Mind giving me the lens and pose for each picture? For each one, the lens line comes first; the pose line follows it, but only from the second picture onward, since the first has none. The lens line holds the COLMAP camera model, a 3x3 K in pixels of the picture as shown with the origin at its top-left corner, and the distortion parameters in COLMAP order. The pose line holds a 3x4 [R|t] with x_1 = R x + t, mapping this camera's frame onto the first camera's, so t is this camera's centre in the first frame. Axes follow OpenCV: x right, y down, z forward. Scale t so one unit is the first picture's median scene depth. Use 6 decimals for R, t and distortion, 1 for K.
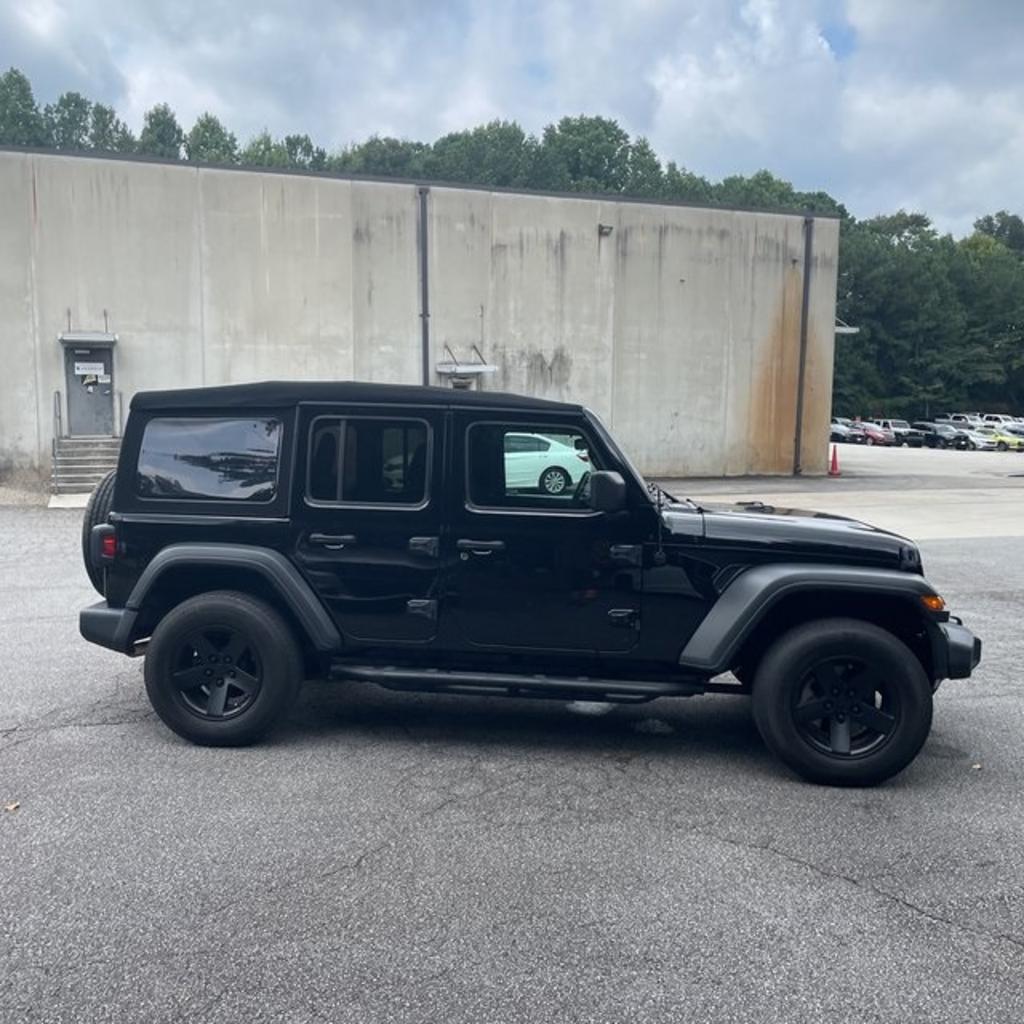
lens RADIAL K [[1029.4, 0, 507.8], [0, 1029.4, 499.8], [0, 0, 1]] dist [0.090142, -0.120744]
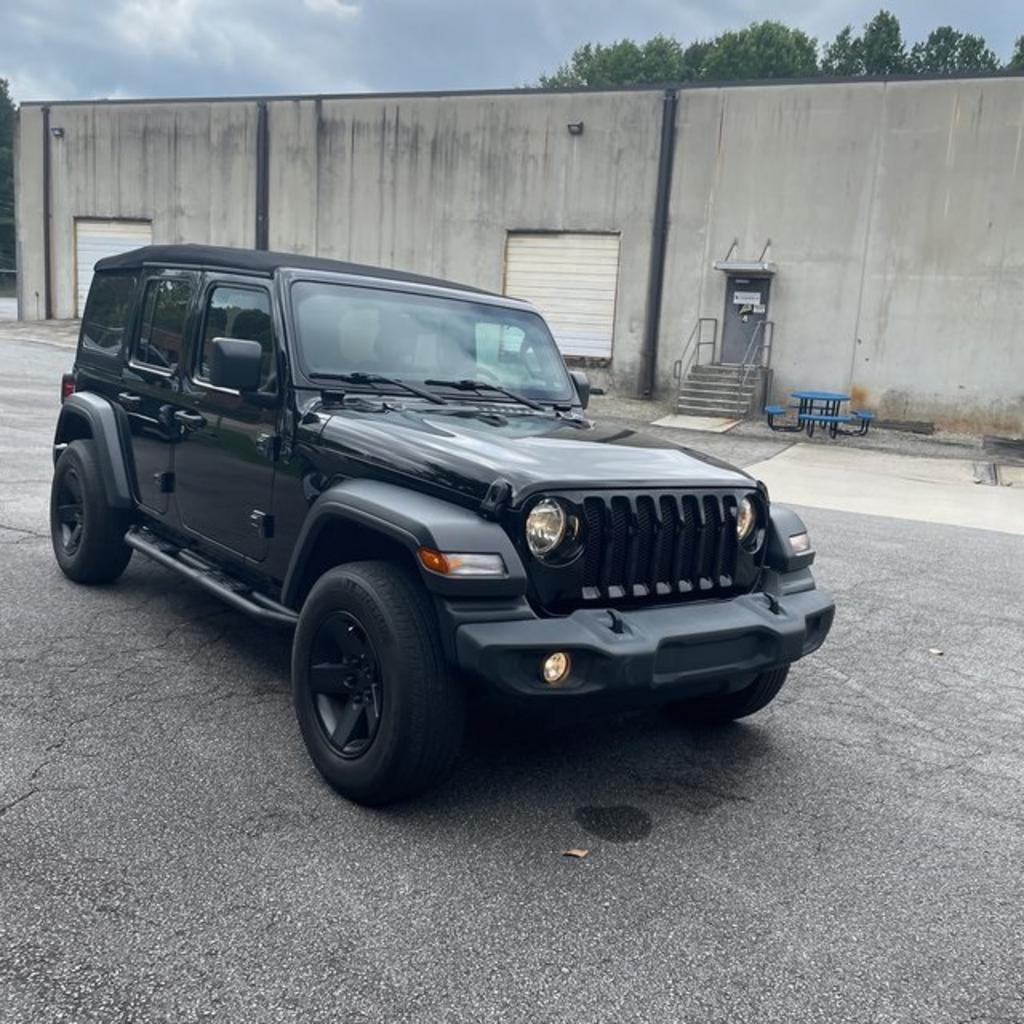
lens RADIAL K [[1029.4, 0, 507.8], [0, 1029.4, 499.8], [0, 0, 1]] dist [0.090142, -0.120744]
pose [[0.729110, 0.156833, -0.666185, 0.137618], [-0.121670, 0.987587, 0.099335, -0.002316], [0.673495, 0.008629, 0.739142, 0.086130]]
